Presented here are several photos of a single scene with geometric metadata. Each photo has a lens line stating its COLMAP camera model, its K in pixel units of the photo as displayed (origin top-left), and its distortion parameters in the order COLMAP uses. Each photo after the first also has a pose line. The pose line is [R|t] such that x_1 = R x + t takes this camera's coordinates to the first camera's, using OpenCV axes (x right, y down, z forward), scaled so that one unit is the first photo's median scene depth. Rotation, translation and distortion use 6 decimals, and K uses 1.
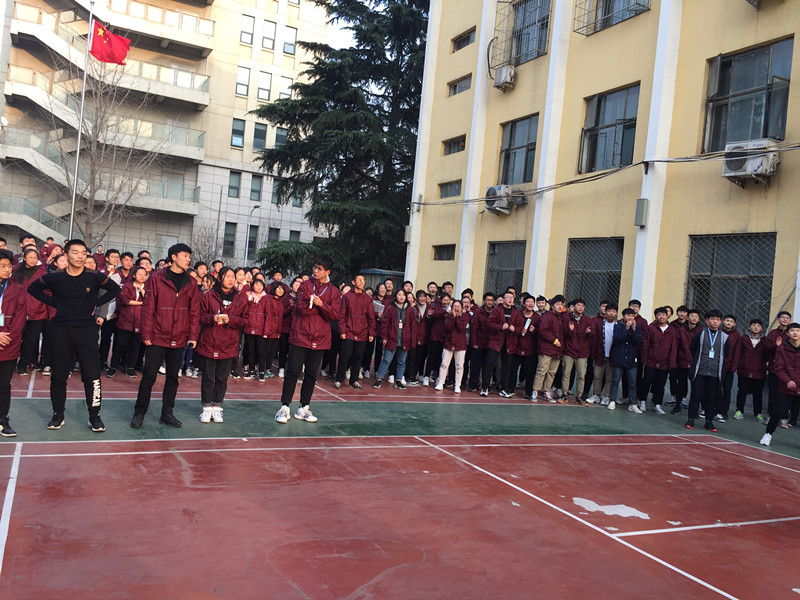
lens RADIAL K [[686.2, 0, 400.5], [0, 686.2, 288.1], [0, 0, 1]] dist [0.086915, -0.127156]
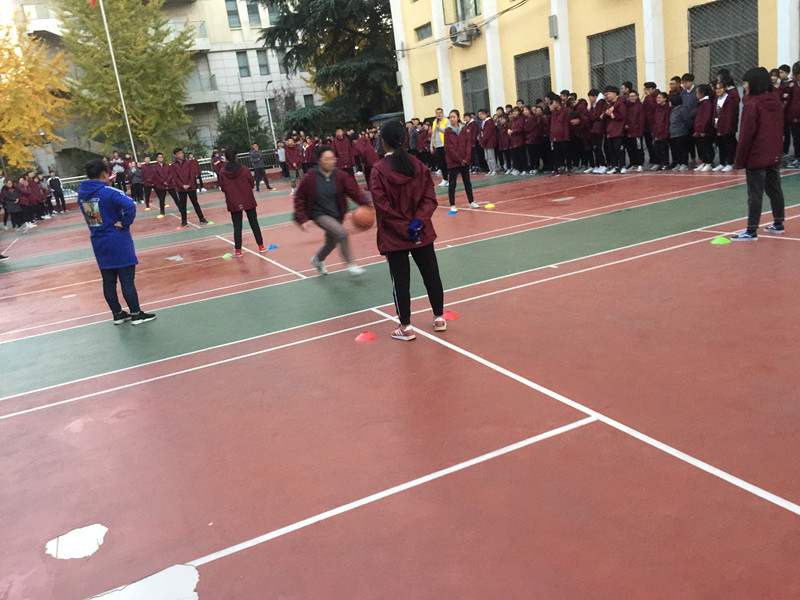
lens RADIAL K [[686.2, 0, 400.5], [0, 686.2, 288.1], [0, 0, 1]] dist [0.086915, -0.127156]
pose [[0.972672, -0.214100, -0.089841, 0.043703], [0.228899, 0.949083, 0.216440, 0.007651], [0.038927, -0.231090, 0.972153, -0.257916]]
